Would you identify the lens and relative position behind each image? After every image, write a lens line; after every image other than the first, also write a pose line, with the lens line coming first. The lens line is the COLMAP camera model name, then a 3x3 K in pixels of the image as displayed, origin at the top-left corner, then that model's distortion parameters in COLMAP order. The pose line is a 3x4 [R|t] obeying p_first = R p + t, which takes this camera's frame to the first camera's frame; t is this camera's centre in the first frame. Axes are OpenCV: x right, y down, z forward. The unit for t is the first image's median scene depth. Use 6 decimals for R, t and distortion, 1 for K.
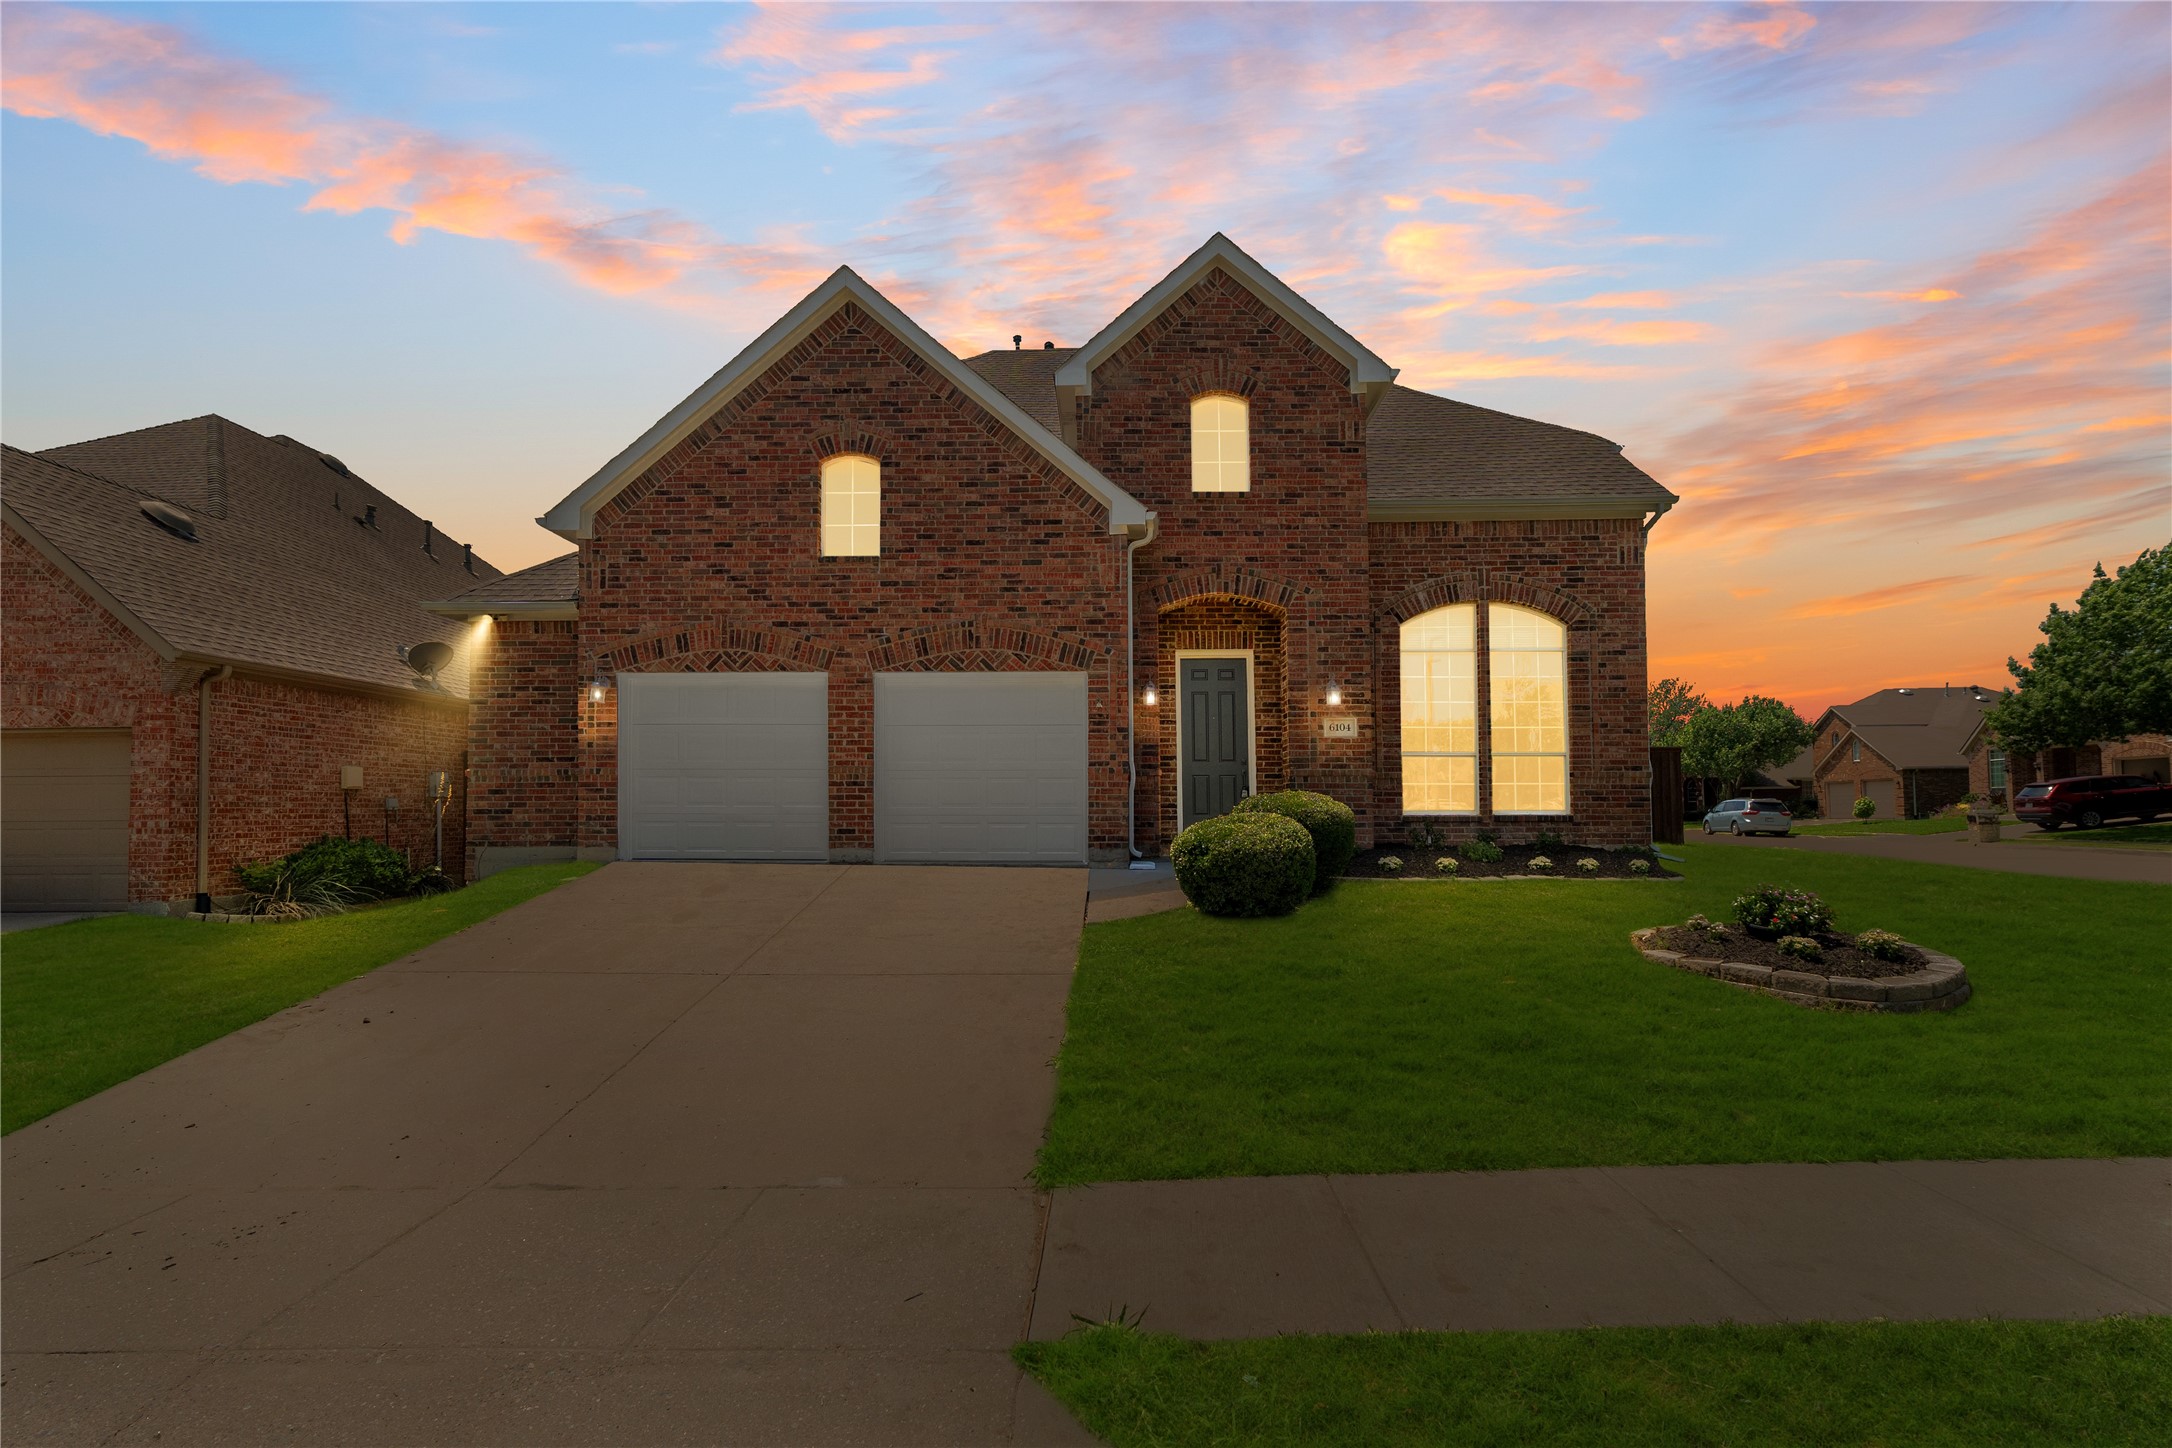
lens RADIAL K [[934.3, 0, 1095.1], [0, 934.3, 746.8], [0, 0, 1]] dist [0.001557, 0.000089]
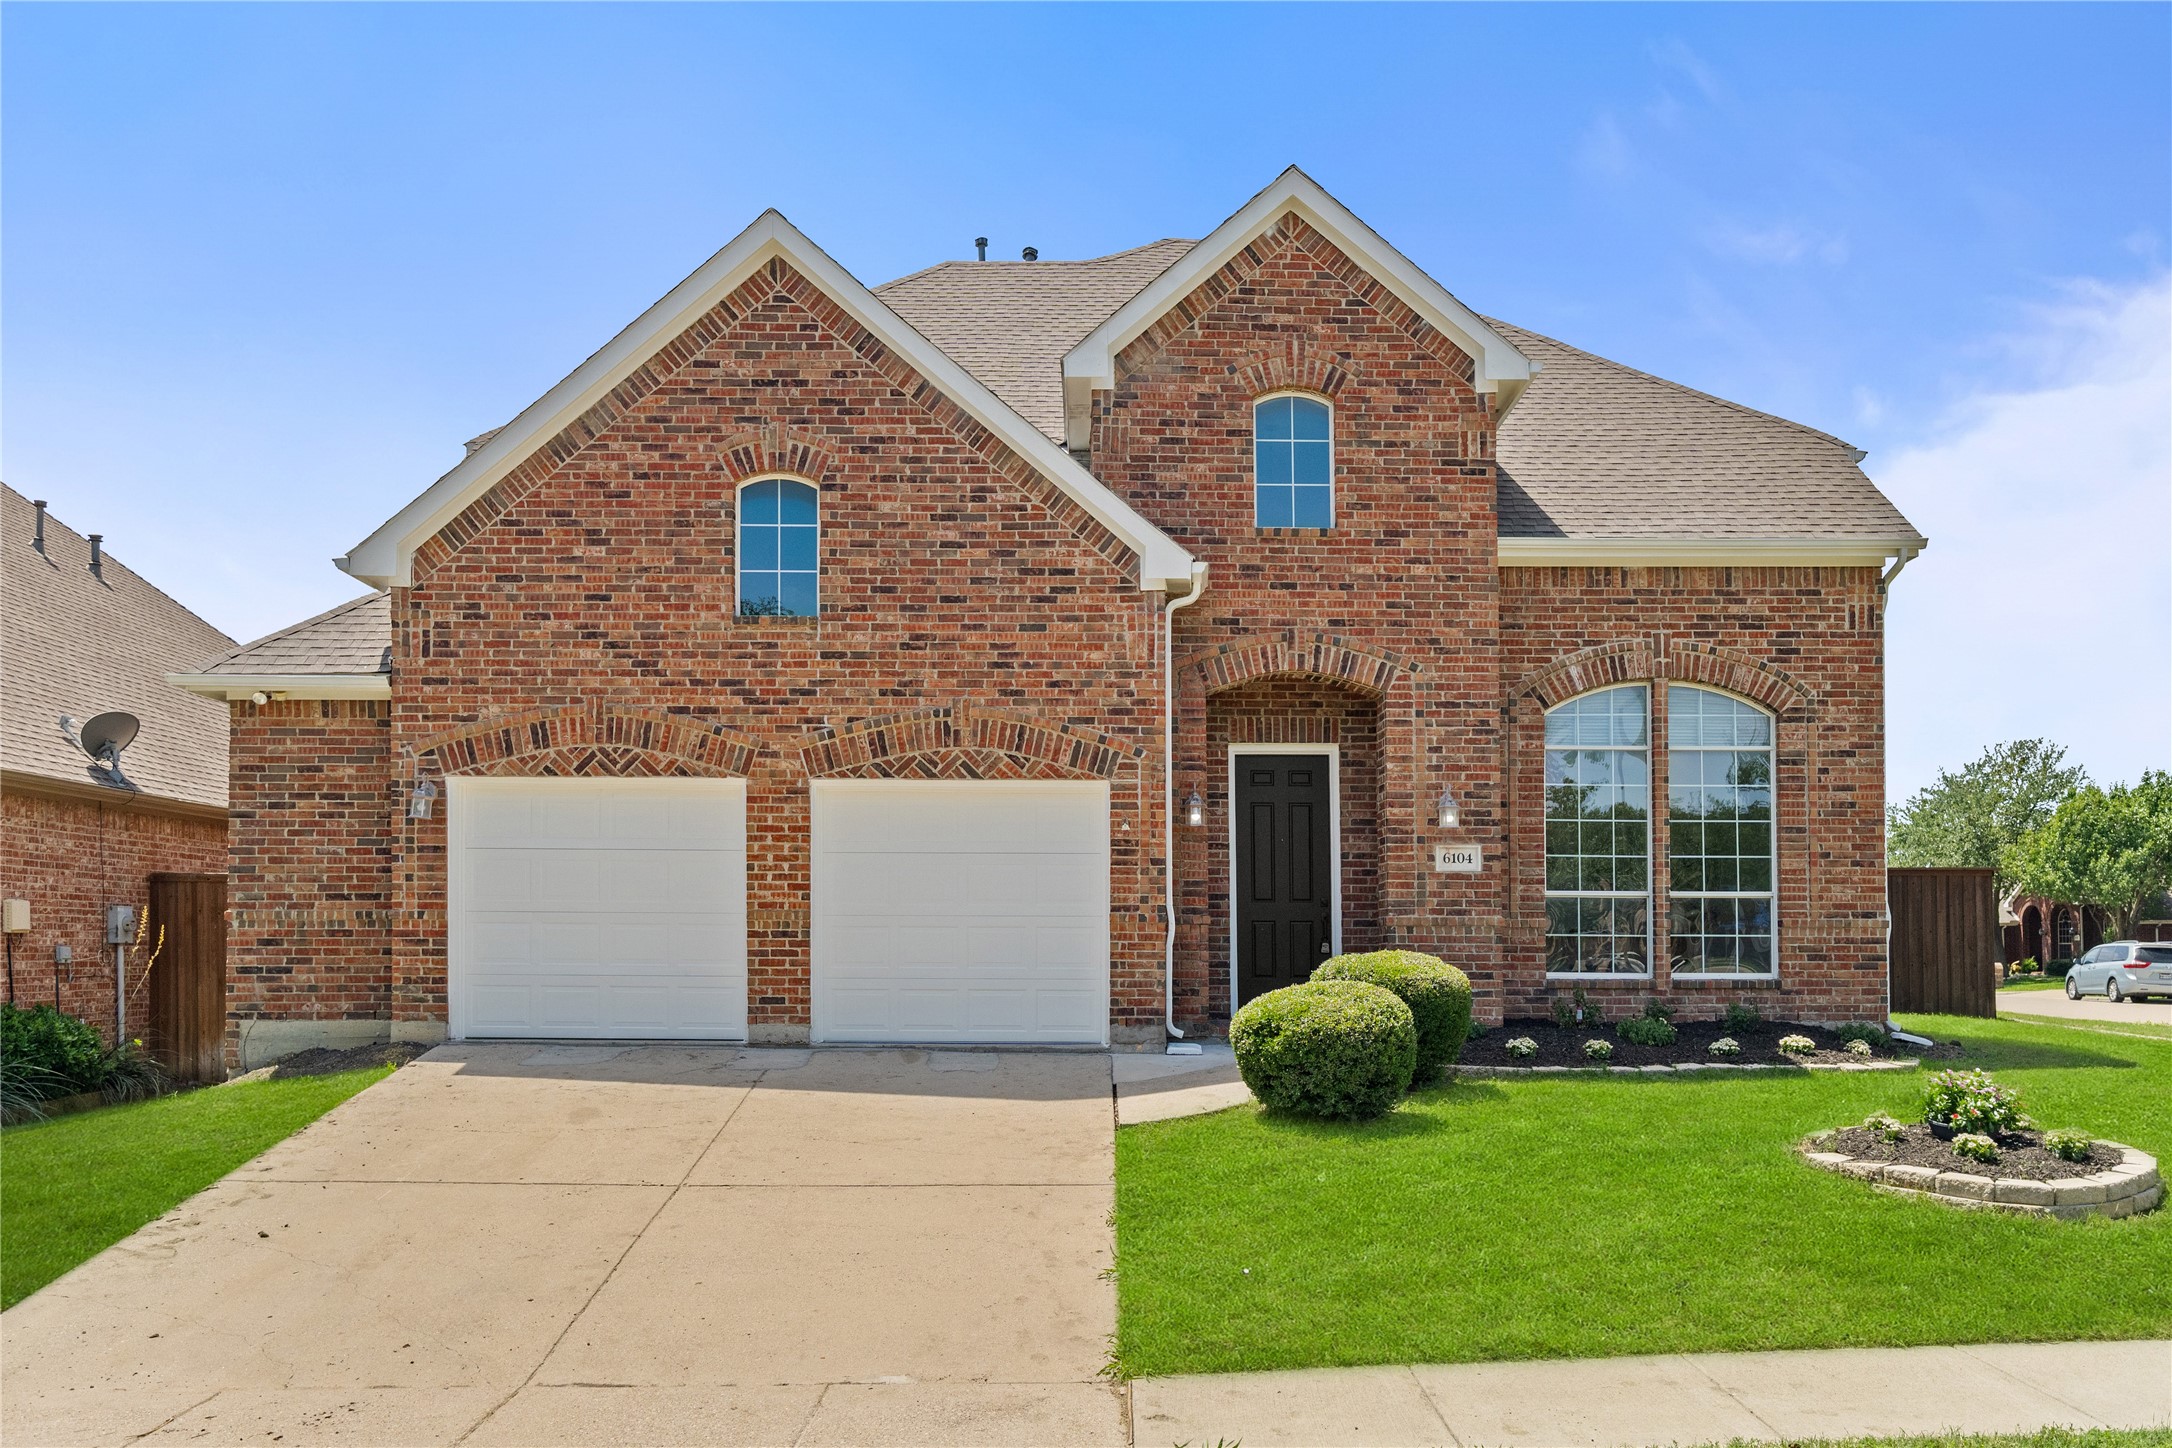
lens RADIAL K [[1629.1, 0, 1095.9], [0, 1629.1, 849.6], [0, 0, 1]] dist [-0.003969, -0.006406]
pose [[0.999783, 0.004815, 0.020253, -0.042214], [-0.004920, 0.999975, 0.005127, -0.032215], [-0.020228, -0.005225, 0.999782, -0.249018]]
